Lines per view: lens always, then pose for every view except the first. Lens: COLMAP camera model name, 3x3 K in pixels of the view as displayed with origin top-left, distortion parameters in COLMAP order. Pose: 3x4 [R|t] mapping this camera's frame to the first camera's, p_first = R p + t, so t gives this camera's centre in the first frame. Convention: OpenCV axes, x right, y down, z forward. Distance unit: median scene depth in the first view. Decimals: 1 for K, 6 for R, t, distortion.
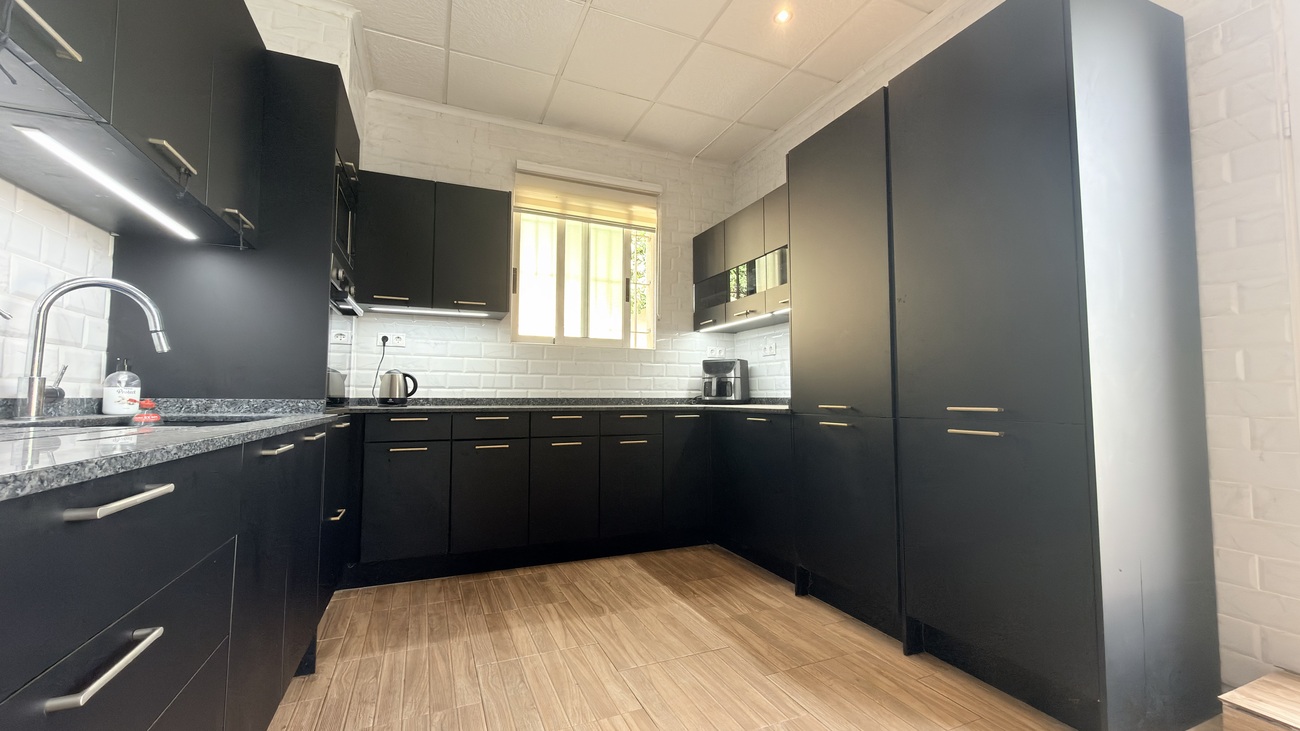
lens RADIAL K [[519.2, 0, 647.3], [0, 519.2, 365.7], [0, 0, 1]] dist [0.000905, 0.000094]
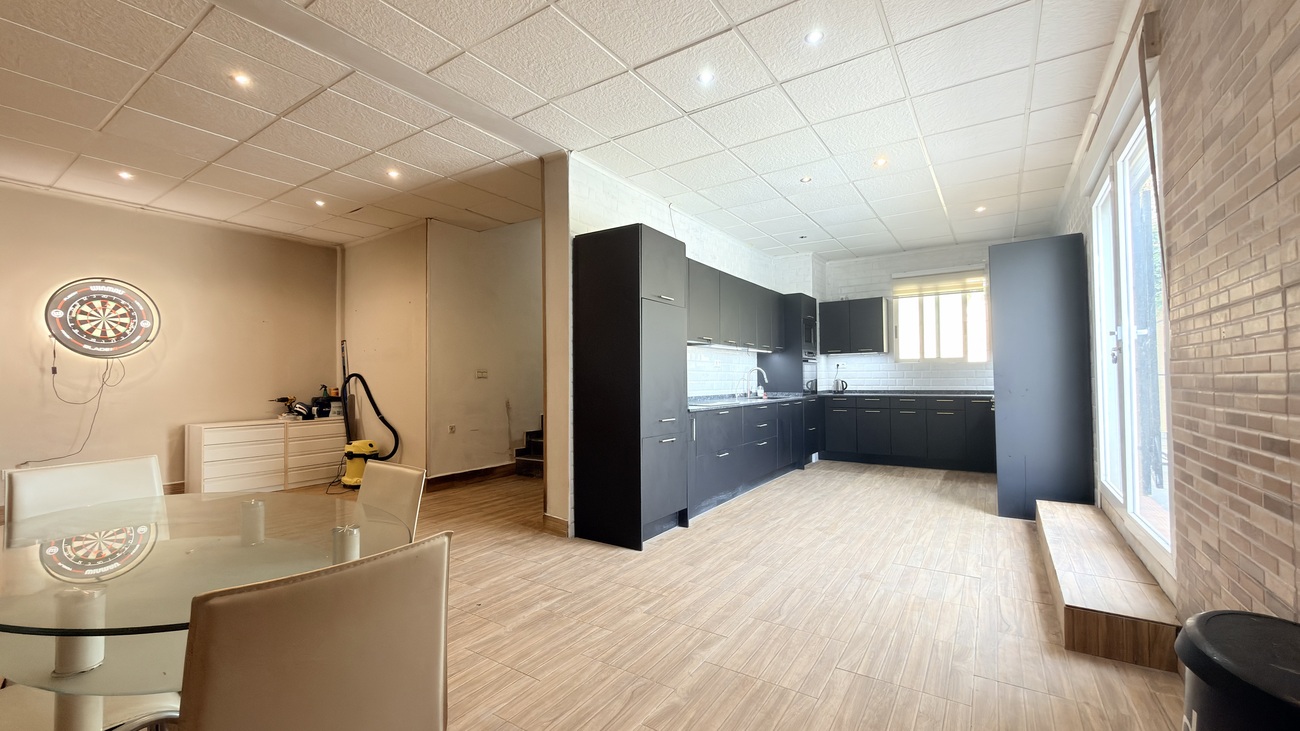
lens RADIAL K [[519.2, 0, 647.3], [0, 519.2, 365.7], [0, 0, 1]] dist [0.000905, 0.000094]
pose [[0.542087, -0.027393, -0.839876, 1.097143], [0.060897, 0.998121, 0.006751, -0.127503], [0.838113, -0.054805, 0.542736, -1.102098]]
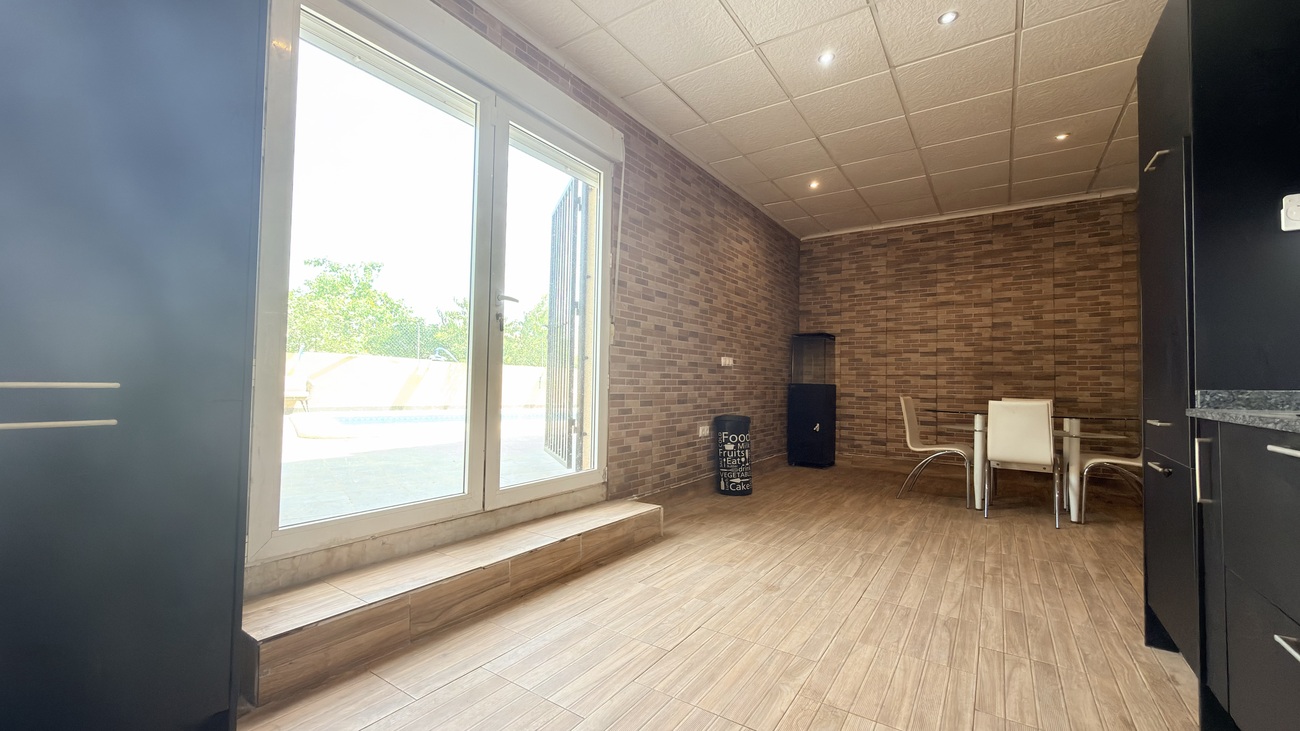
lens RADIAL K [[519.2, 0, 647.3], [0, 519.2, 365.7], [0, 0, 1]] dist [0.000905, 0.000094]
pose [[-0.540065, 0.018426, 0.841422, -0.136435], [-0.067875, 0.995550, -0.065366, 0.030052], [-0.838882, -0.092413, -0.536411, 0.434169]]
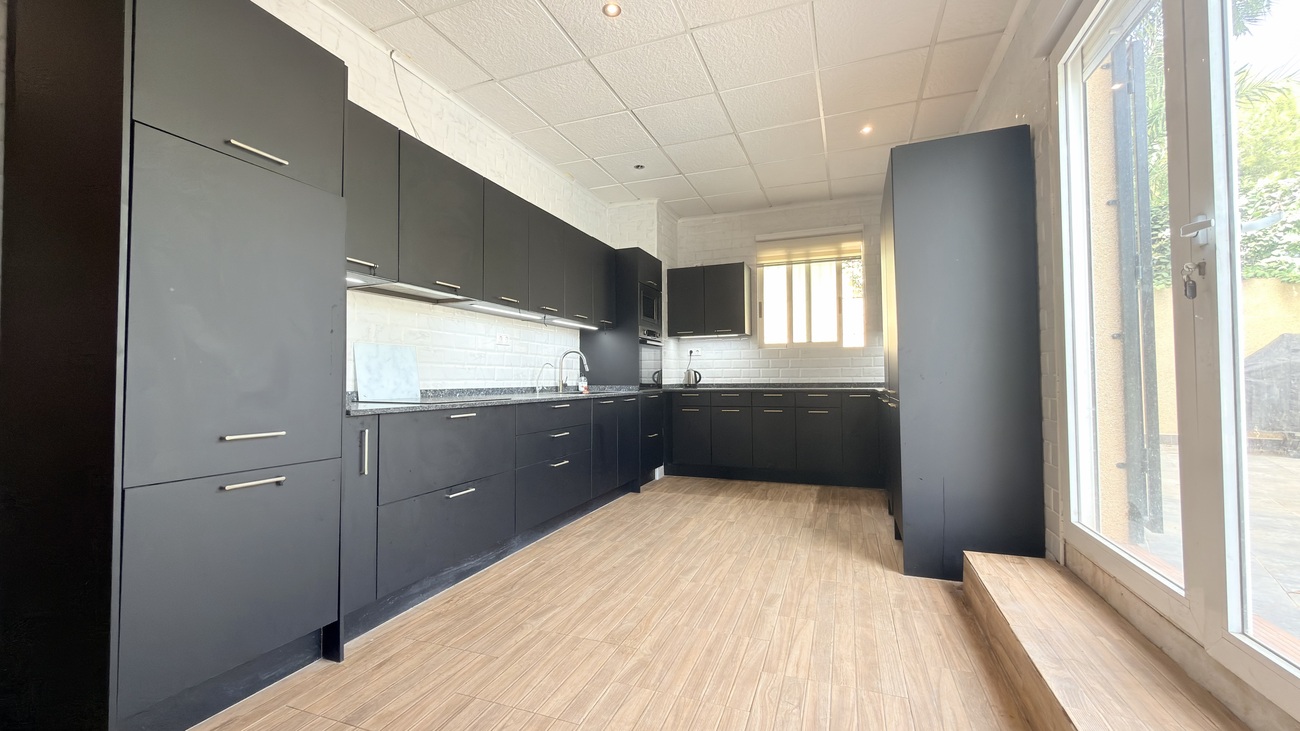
lens RADIAL K [[519.2, 0, 647.3], [0, 519.2, 365.7], [0, 0, 1]] dist [0.000905, 0.000094]
pose [[0.715851, -0.025170, -0.697799, 0.727313], [0.051289, 0.998546, 0.016598, -0.044191], [0.696367, -0.047671, 0.716101, -0.475131]]
